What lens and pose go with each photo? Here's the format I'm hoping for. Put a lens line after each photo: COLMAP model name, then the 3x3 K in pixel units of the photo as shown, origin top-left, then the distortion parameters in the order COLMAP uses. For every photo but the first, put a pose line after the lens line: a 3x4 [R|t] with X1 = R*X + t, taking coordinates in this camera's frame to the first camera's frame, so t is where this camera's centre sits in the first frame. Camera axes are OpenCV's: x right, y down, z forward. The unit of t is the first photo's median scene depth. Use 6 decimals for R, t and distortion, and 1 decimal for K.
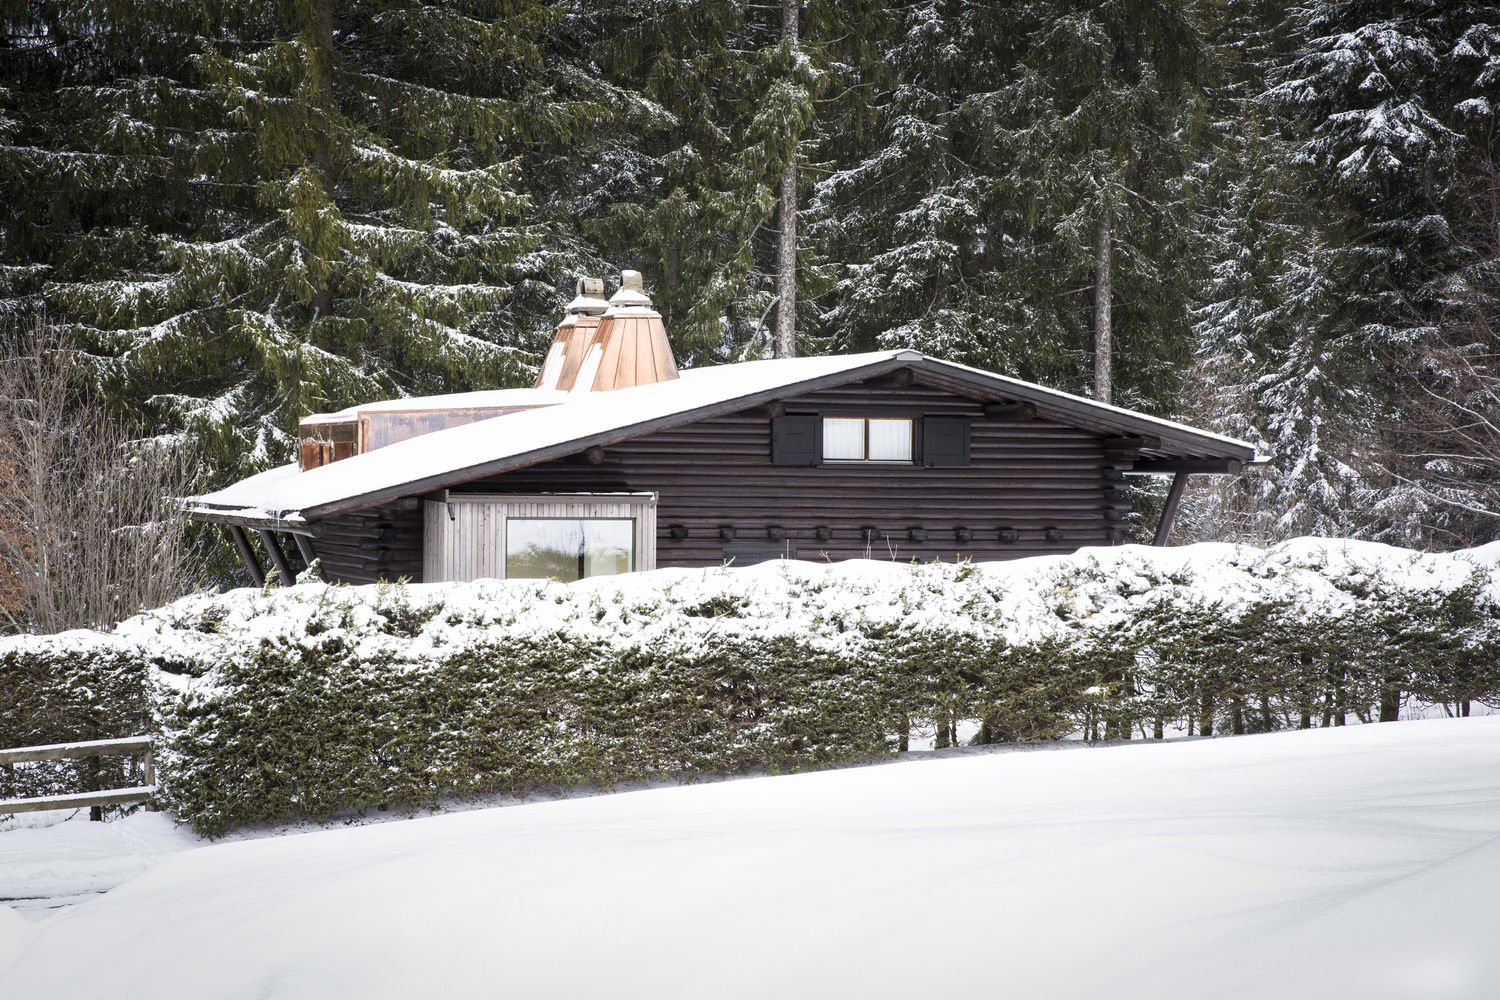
lens RADIAL K [[3023.6, 0, 750.1], [0, 3023.6, 499.8], [0, 0, 1]] dist [0.003556, 0.000000]
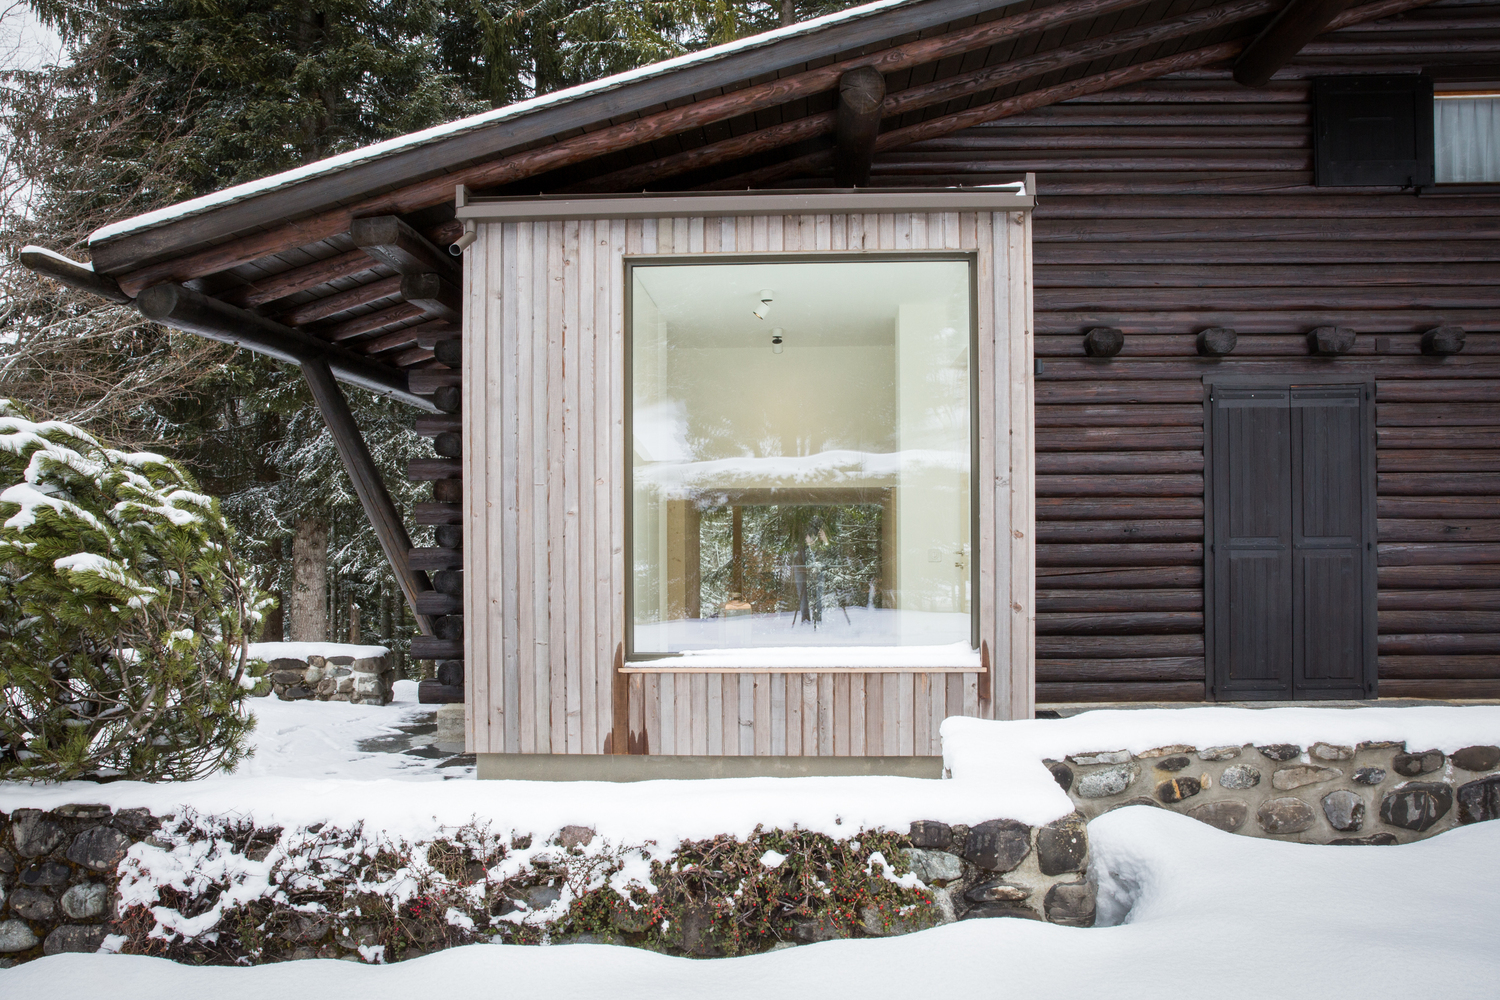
lens RADIAL K [[1019.6, 0, 749.6], [0, 1019.6, 501.1], [0, 0, 1]] dist [-0.009120, -0.001860]
pose [[0.931819, -0.018590, -0.362446, -0.018607], [0.013005, 0.999756, -0.017843, 0.039022], [0.362690, 0.011913, 0.931834, 0.872387]]
